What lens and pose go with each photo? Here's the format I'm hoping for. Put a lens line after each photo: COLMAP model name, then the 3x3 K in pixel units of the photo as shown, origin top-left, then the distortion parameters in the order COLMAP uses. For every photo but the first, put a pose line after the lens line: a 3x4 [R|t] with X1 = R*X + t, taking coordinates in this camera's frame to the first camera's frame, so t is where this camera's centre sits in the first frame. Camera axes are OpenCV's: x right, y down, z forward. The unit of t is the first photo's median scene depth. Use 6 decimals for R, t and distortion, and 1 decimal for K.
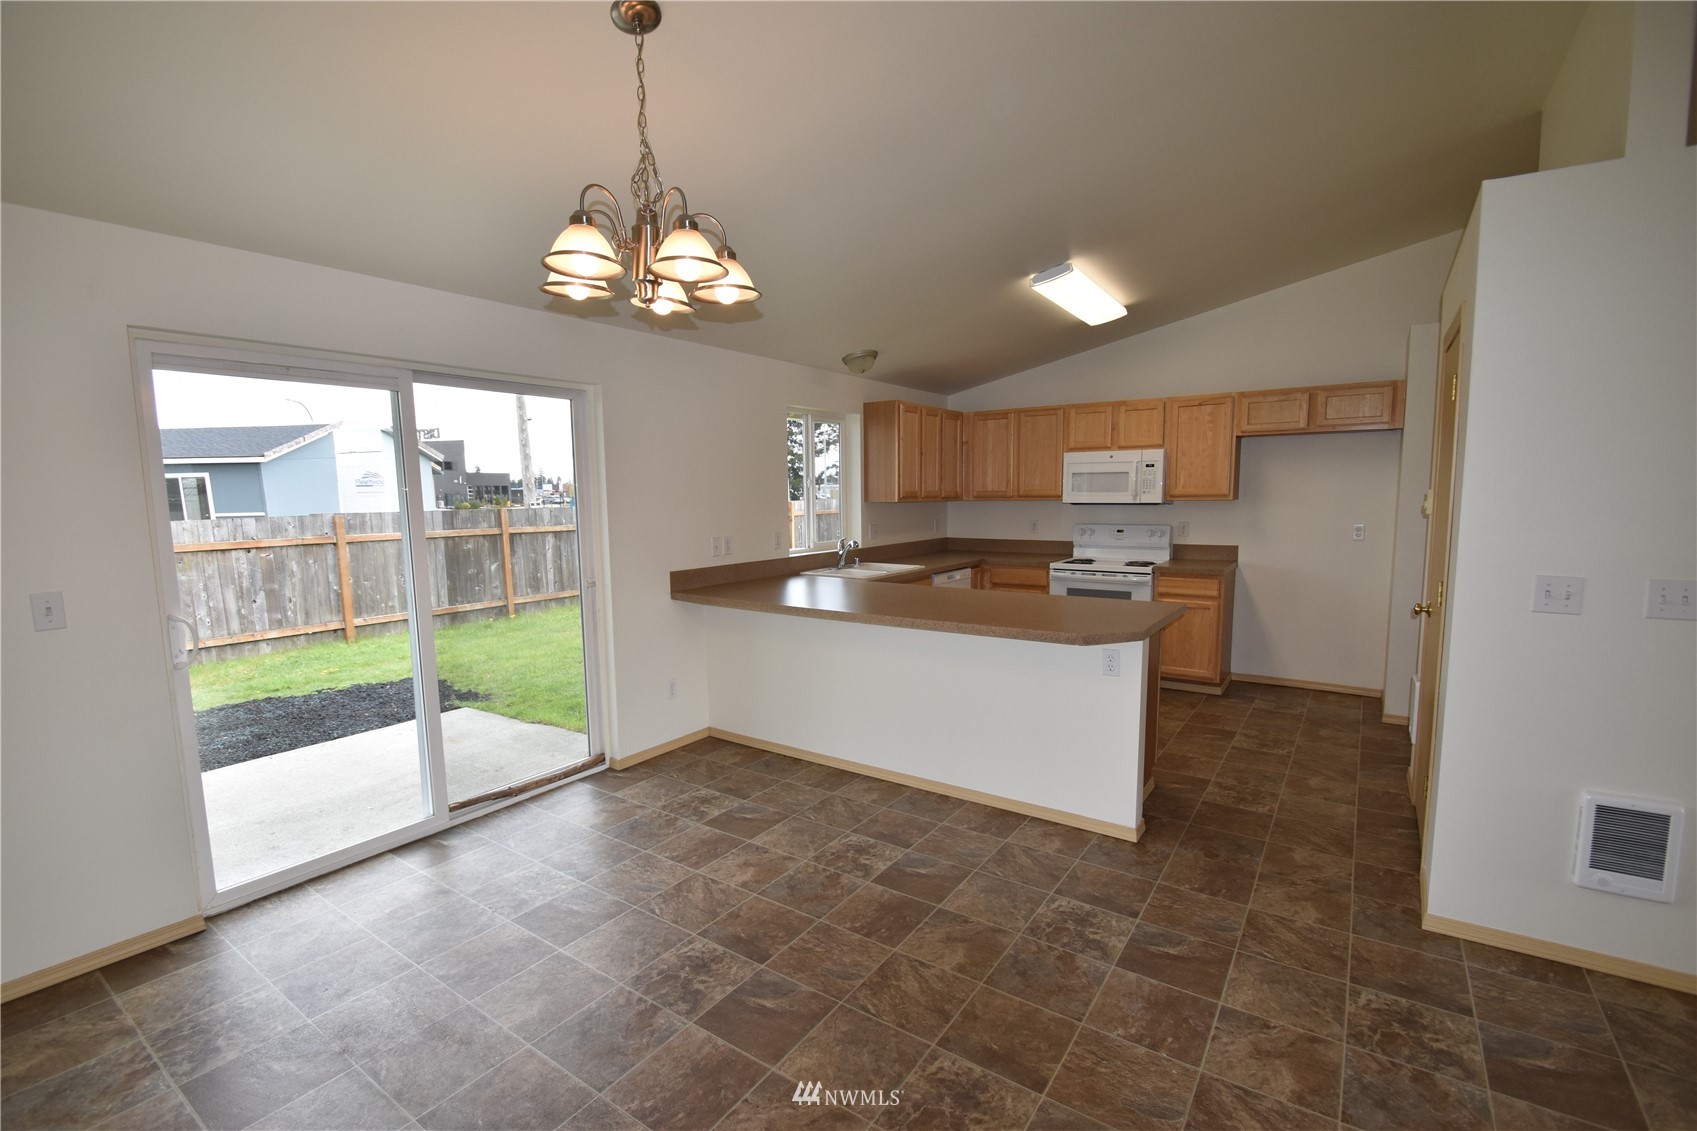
lens RADIAL K [[751.3, 0, 847.5], [0, 751.3, 579.8], [0, 0, 1]] dist [0.022738, -0.020122]
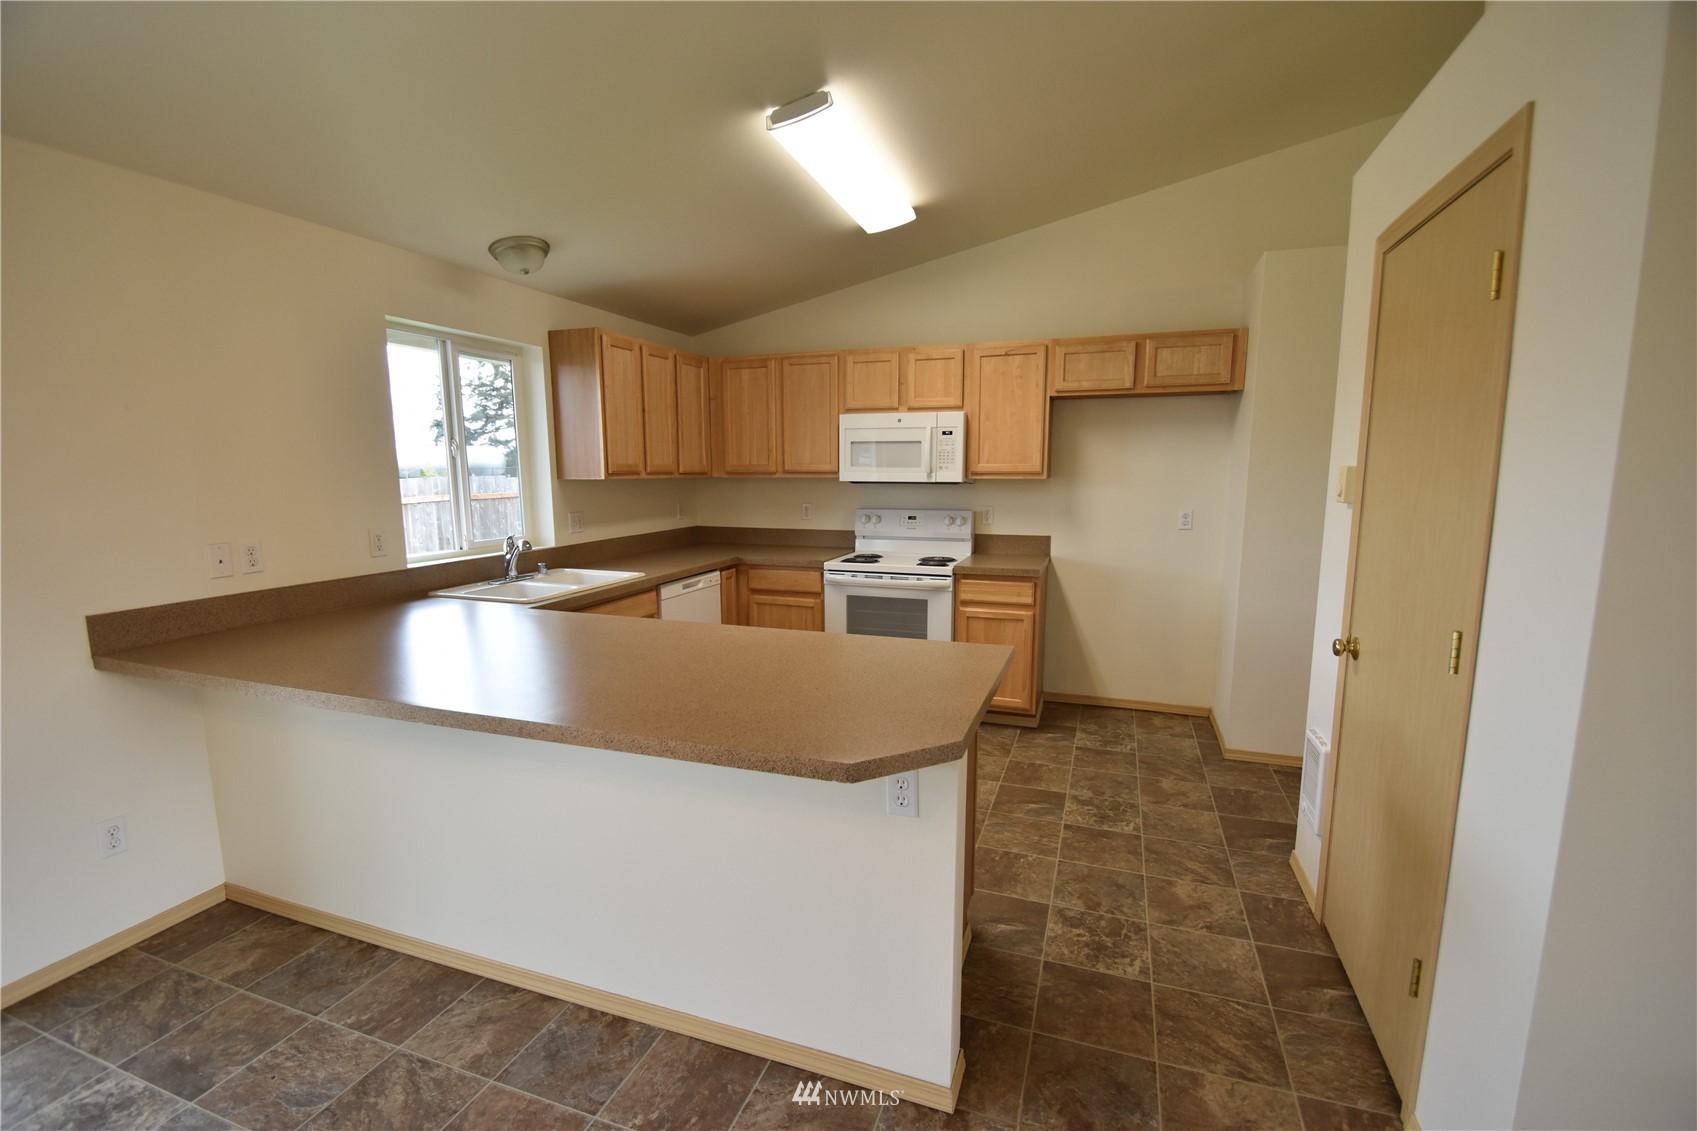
lens RADIAL K [[751.3, 0, 847.5], [0, 751.3, 579.8], [0, 0, 1]] dist [0.022738, -0.020122]
pose [[0.965537, -0.030927, 0.258421, 0.107055], [0.022307, 0.999095, 0.036220, -0.034231], [-0.259307, -0.029207, 0.965353, 0.298817]]
